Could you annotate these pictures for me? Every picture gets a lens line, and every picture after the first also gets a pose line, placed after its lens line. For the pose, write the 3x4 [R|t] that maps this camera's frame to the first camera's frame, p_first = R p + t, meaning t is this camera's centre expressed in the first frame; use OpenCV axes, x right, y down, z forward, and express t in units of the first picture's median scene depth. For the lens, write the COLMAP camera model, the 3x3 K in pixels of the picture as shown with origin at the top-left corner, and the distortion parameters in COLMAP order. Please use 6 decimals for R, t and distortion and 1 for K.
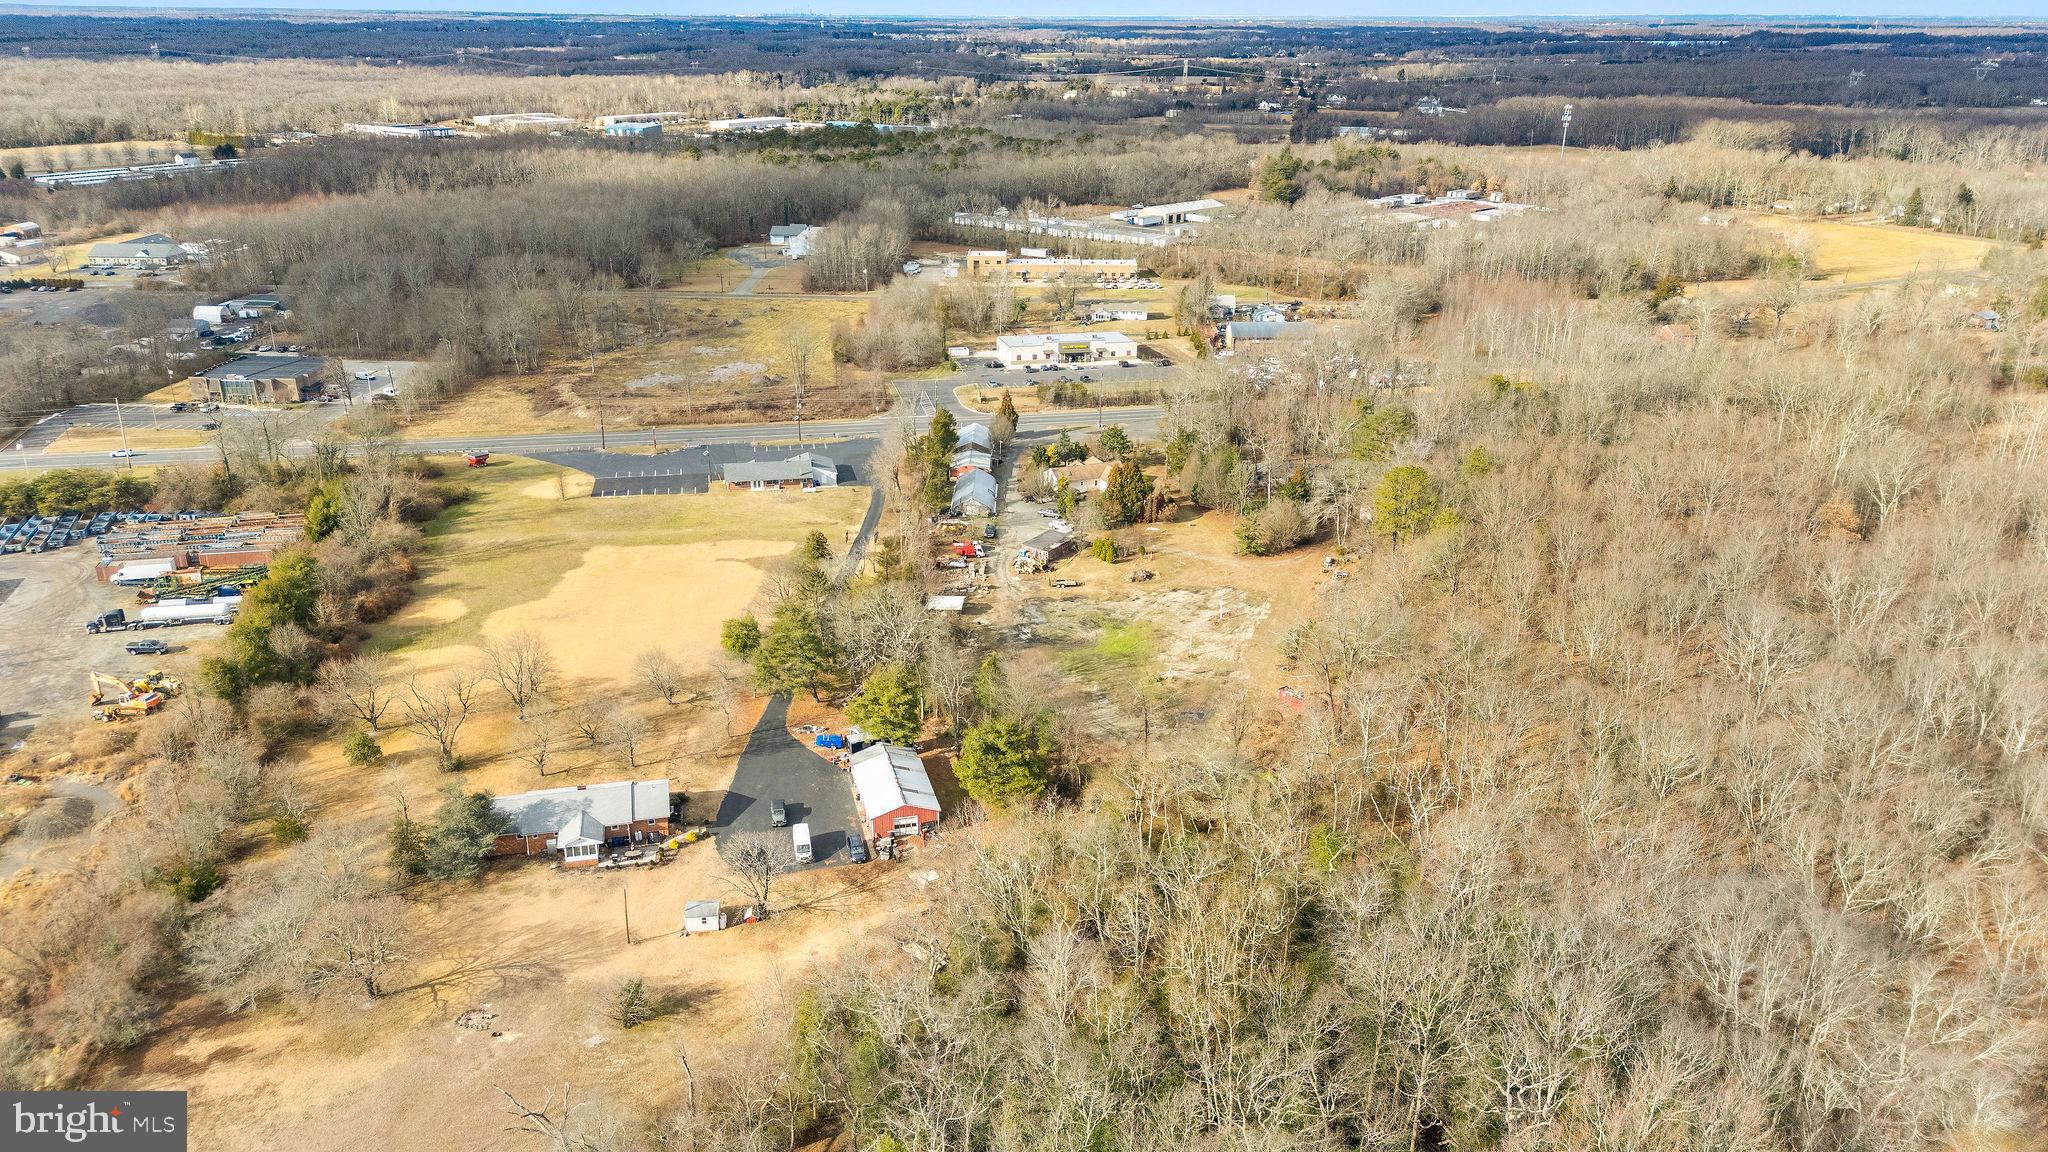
lens RADIAL K [[1466.4, 0, 1024.0], [0, 1466.4, 577.0], [0, 0, 1]] dist [0.044997, -0.003237]
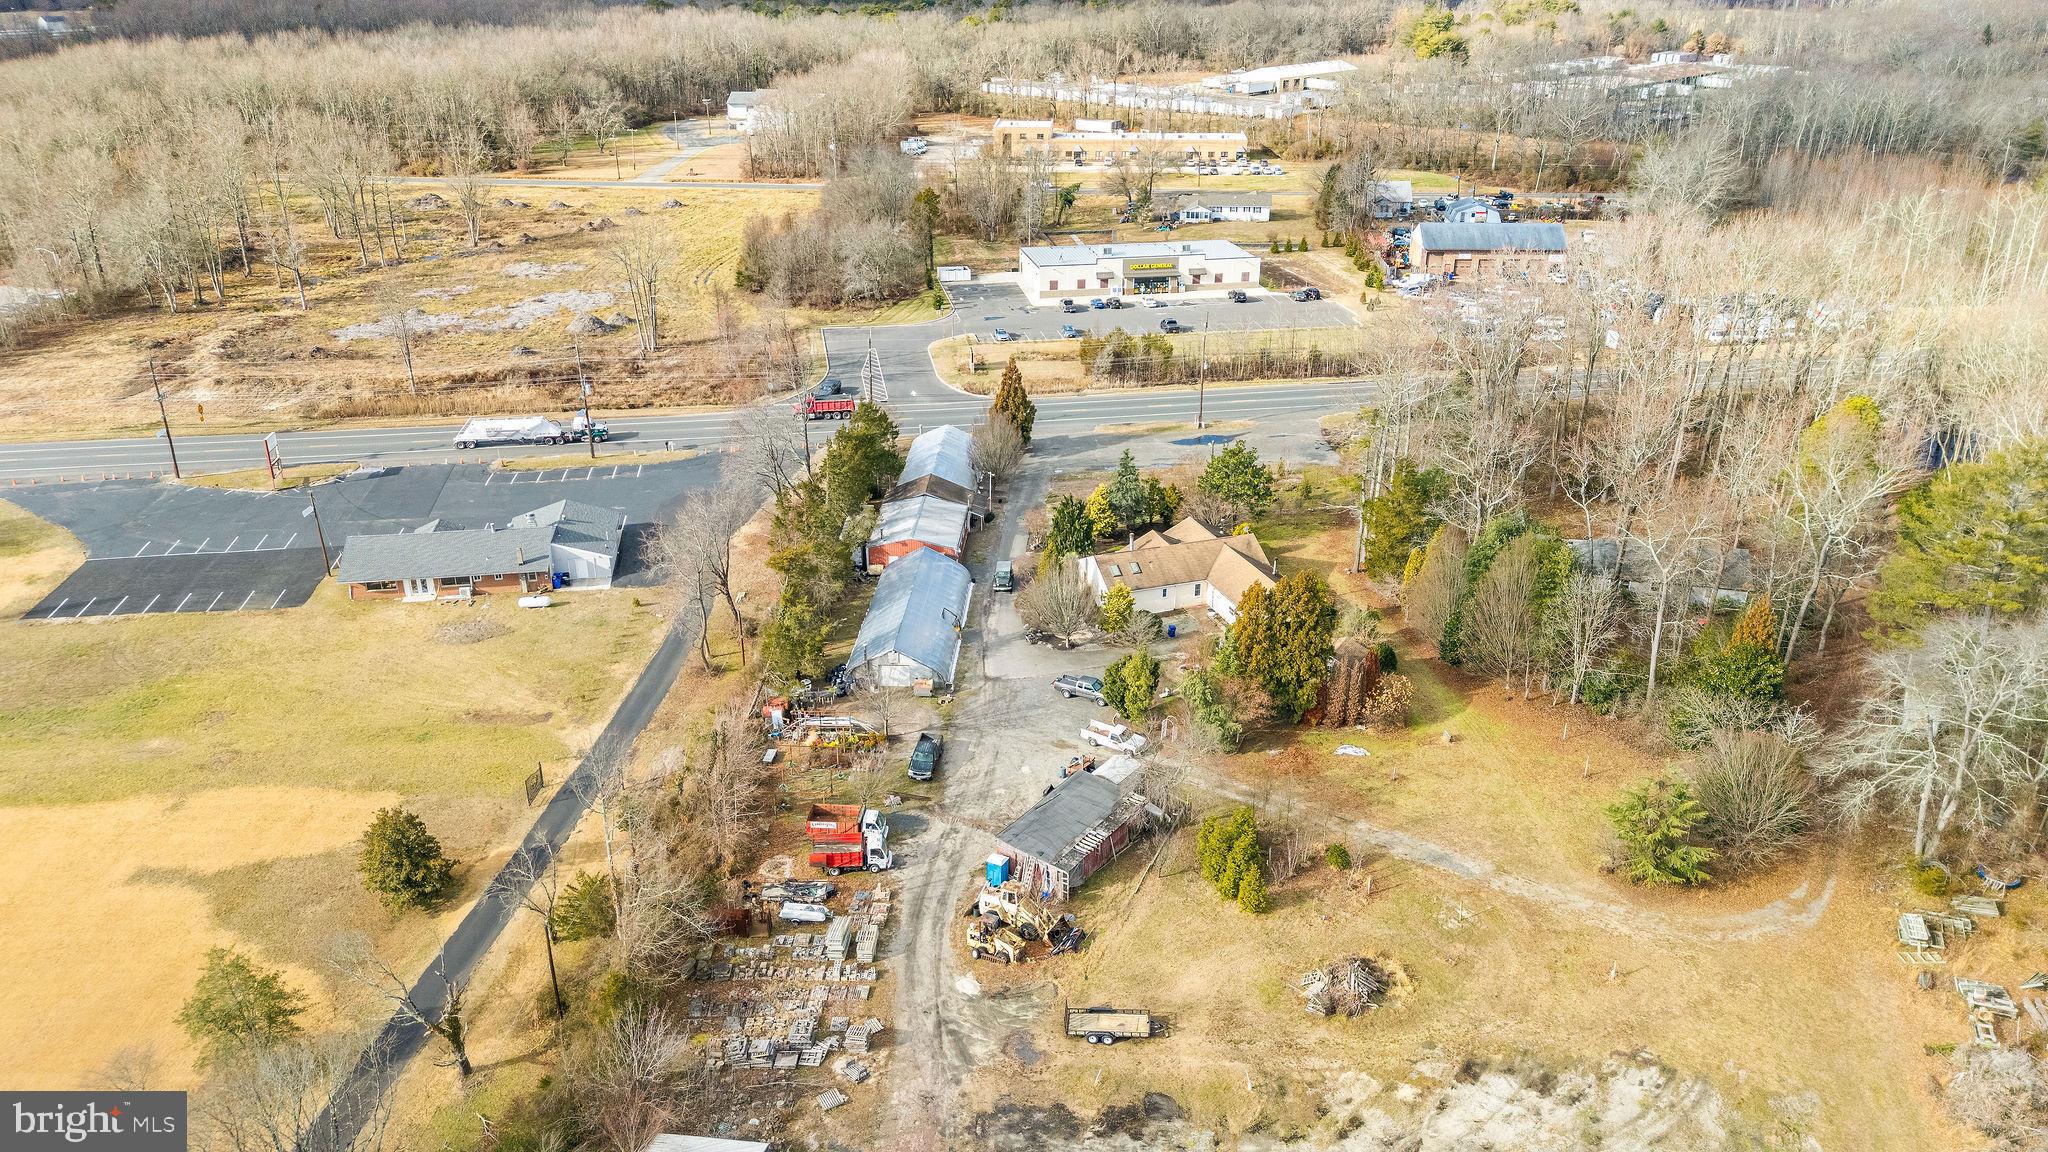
lens RADIAL K [[1466.4, 0, 1023.0], [0, 1466.4, 574.6], [0, 0, 1]] dist [0.044997, -0.003237]
pose [[0.998748, 0.012814, -0.048354, 0.013577], [-0.010133, 0.998419, 0.055295, -0.067198], [0.048986, -0.054736, 0.997299, 0.415264]]
